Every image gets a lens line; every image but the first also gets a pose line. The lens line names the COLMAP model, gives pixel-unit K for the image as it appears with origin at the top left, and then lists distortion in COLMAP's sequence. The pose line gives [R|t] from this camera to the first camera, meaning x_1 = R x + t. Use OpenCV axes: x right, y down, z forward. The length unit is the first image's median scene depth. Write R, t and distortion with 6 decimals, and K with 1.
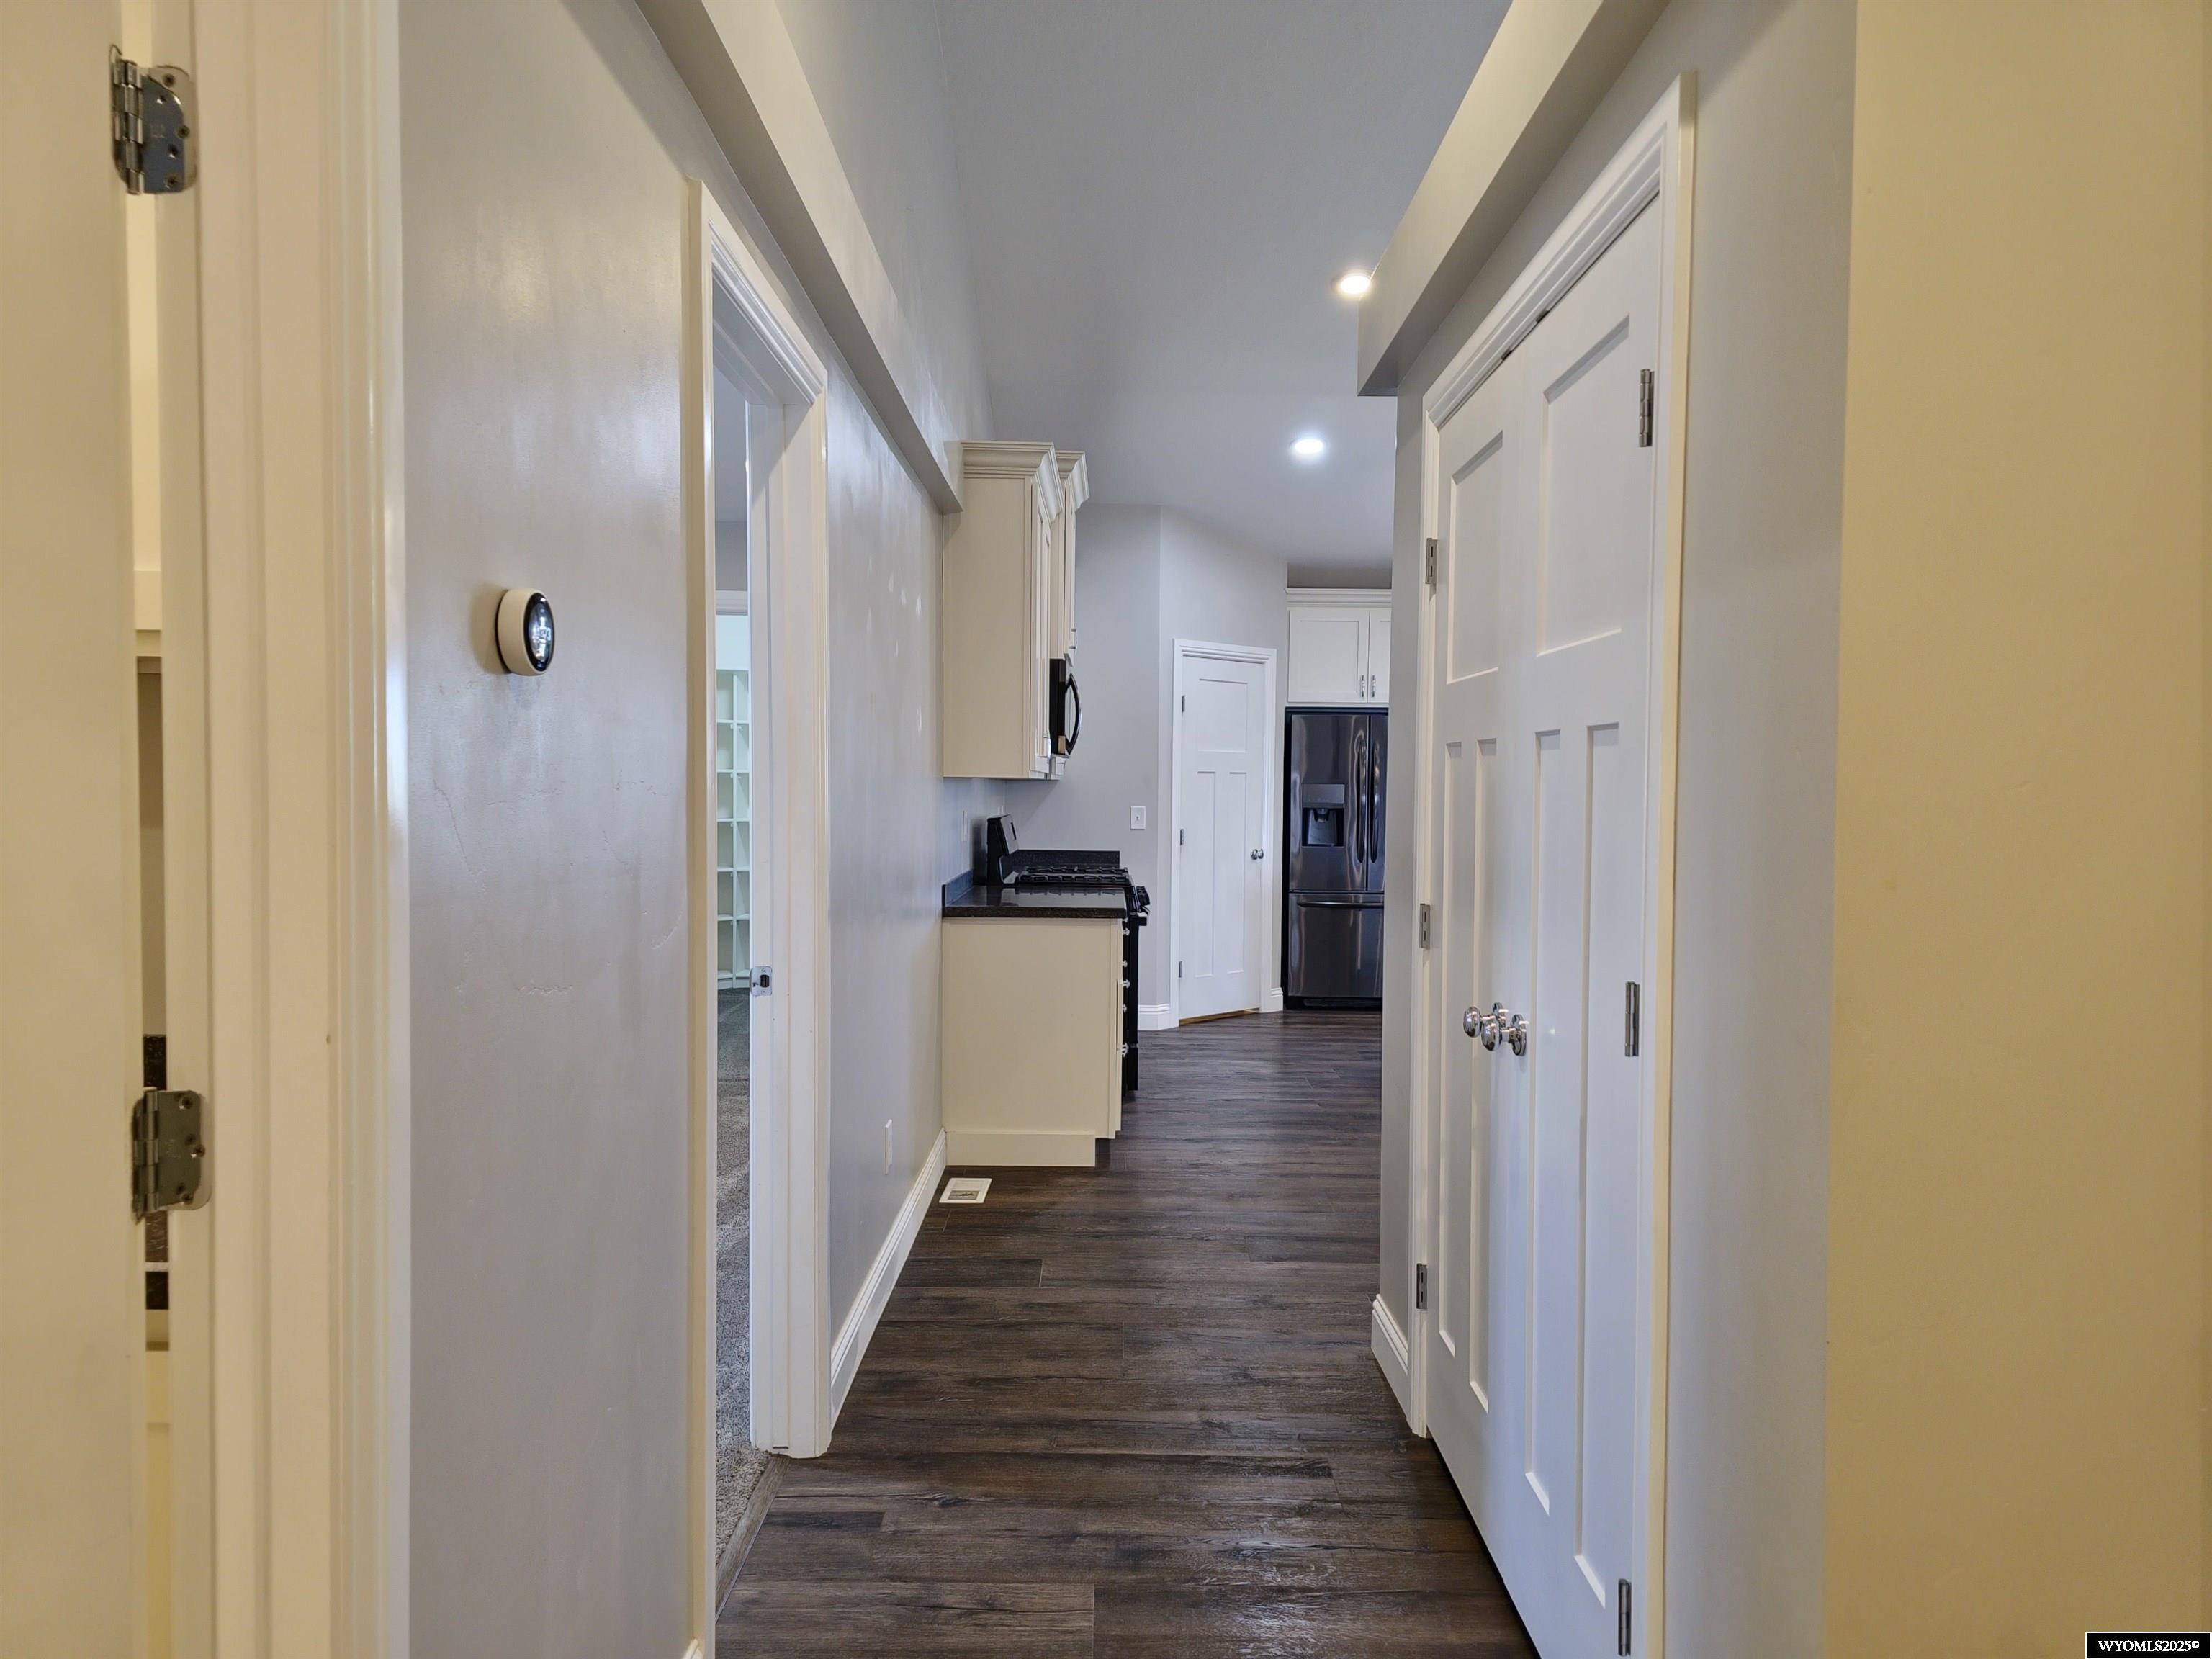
lens RADIAL K [[1498.5, 0, 1107.0], [0, 1498.5, 818.4], [0, 0, 1]] dist [0.077379, -0.059798]
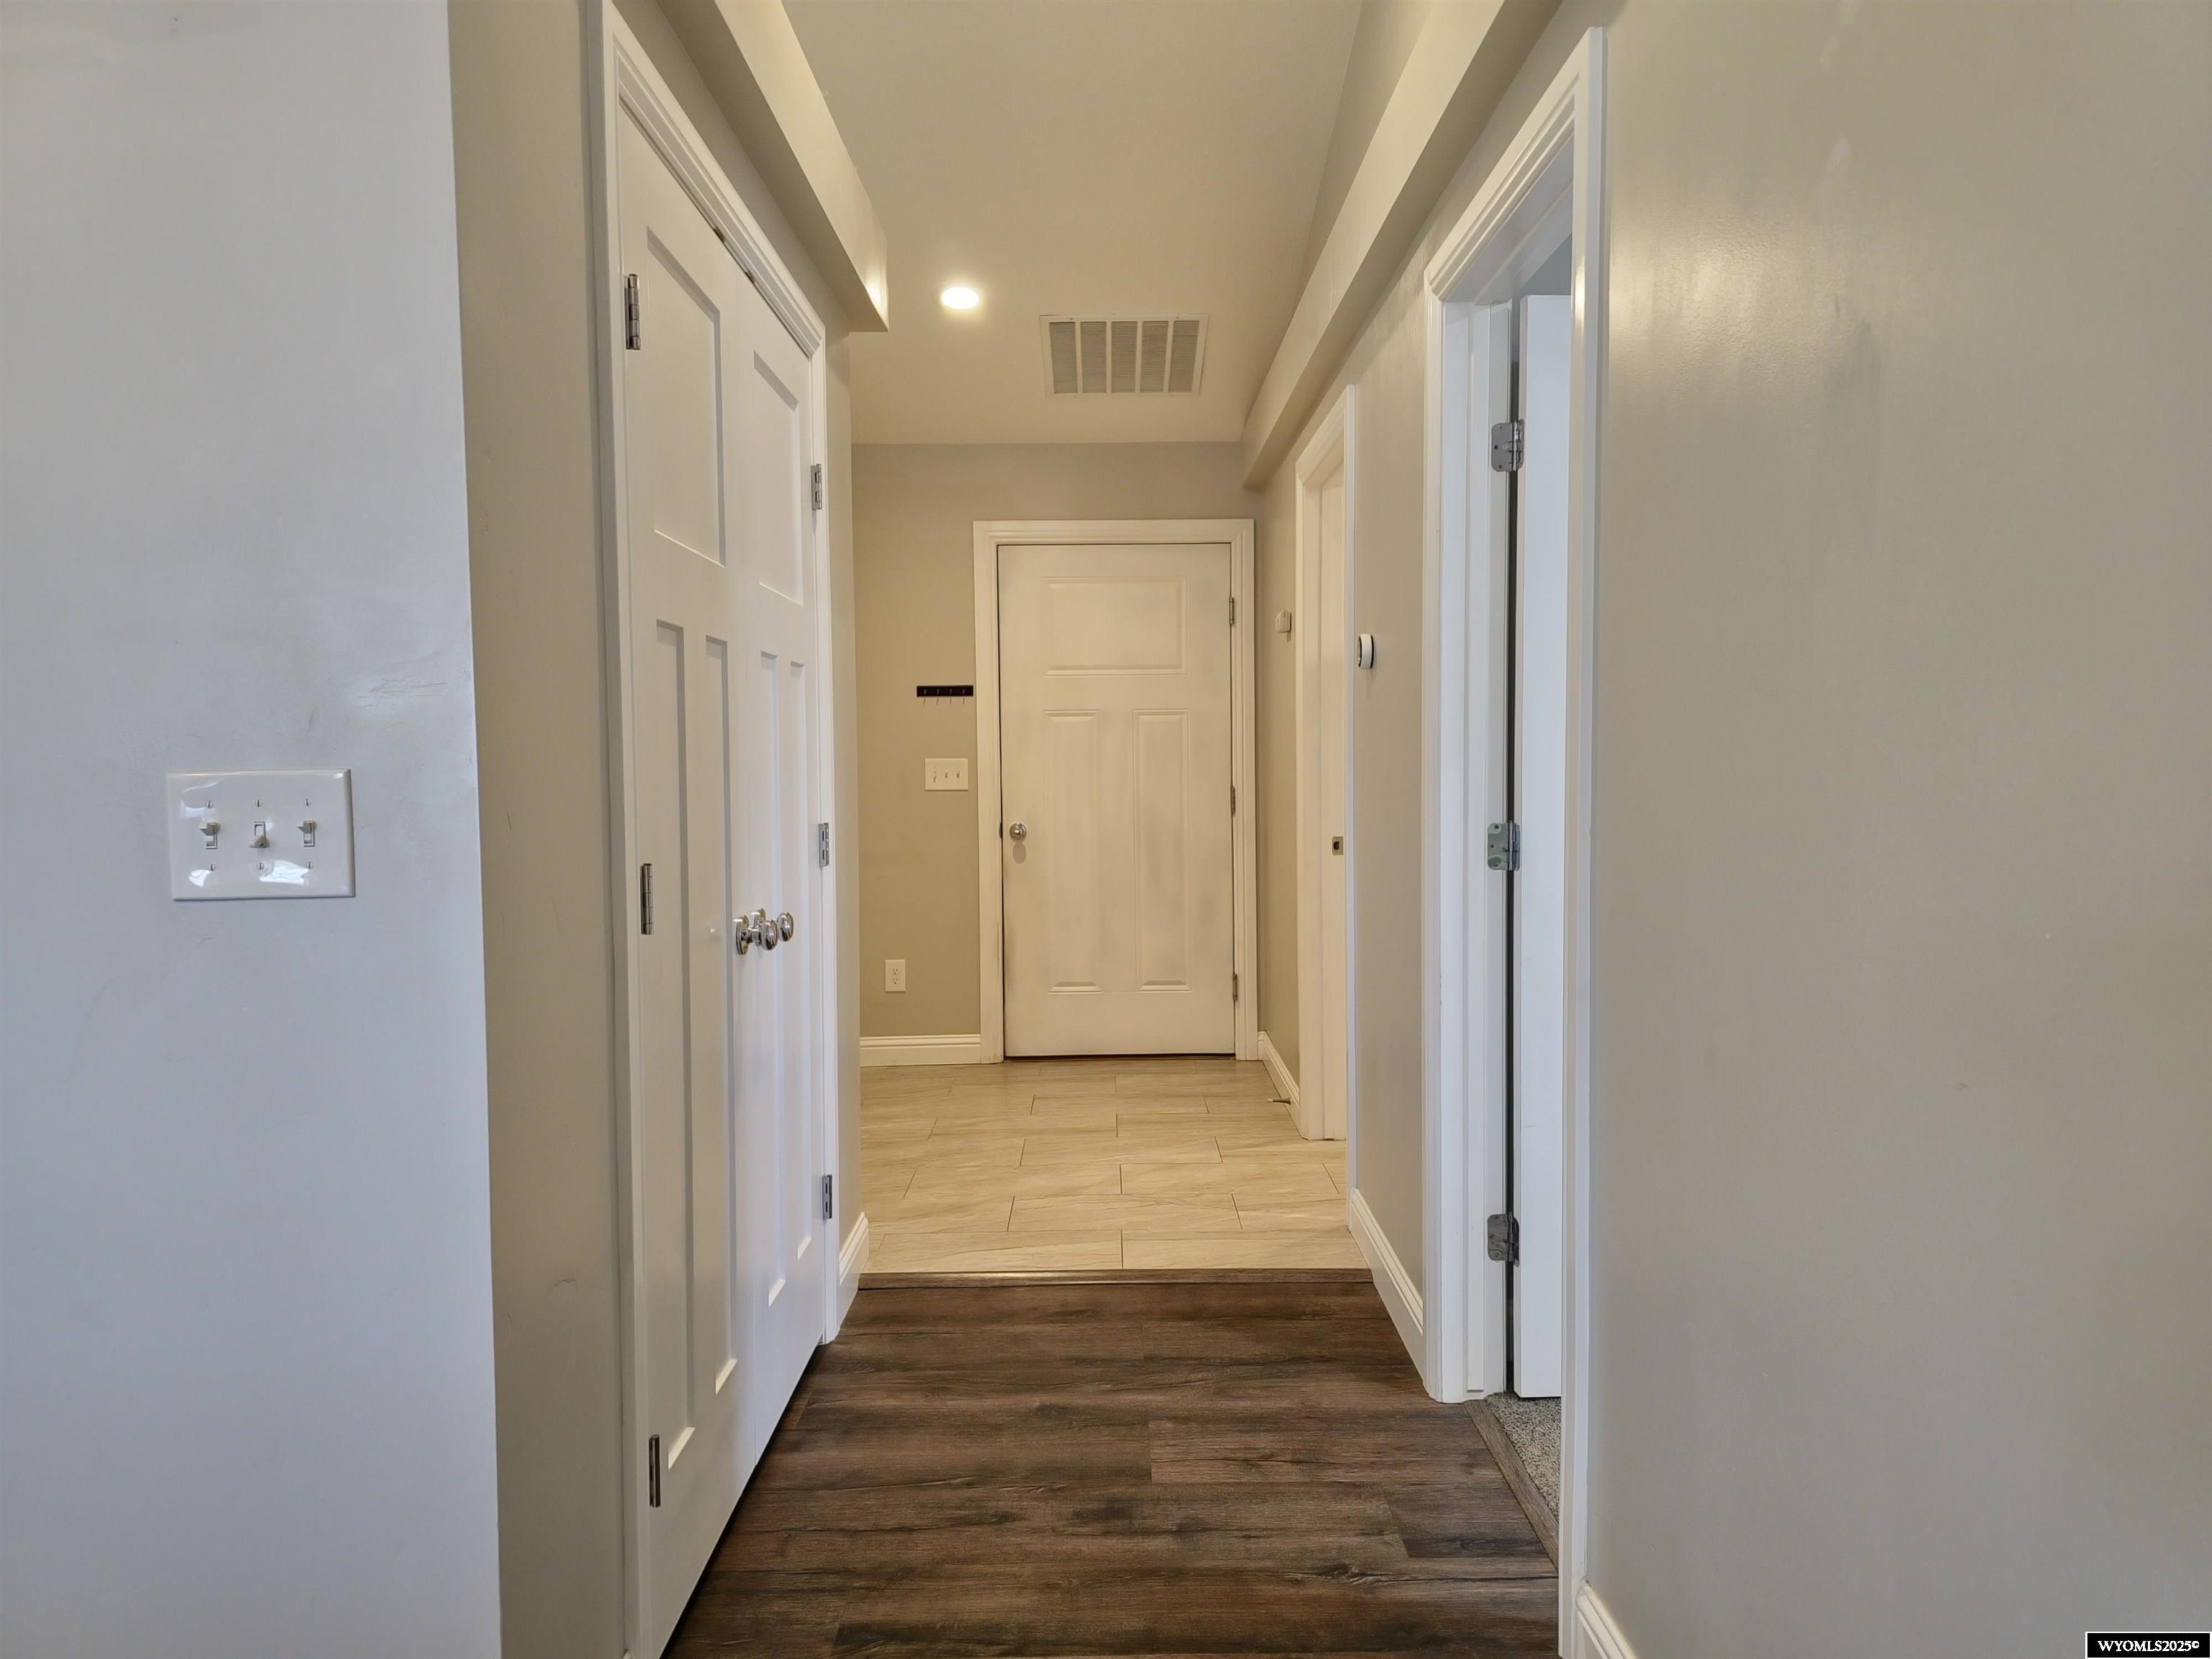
lens RADIAL K [[1498.5, 0, 1107.0], [0, 1498.5, 818.4], [0, 0, 1]] dist [0.077379, -0.059798]
pose [[-0.999998, 0.001866, 0.000385, 0.019595], [0.001884, 0.998428, 0.056025, 0.003323], [-0.000279, 0.056026, -0.998429, 1.868213]]
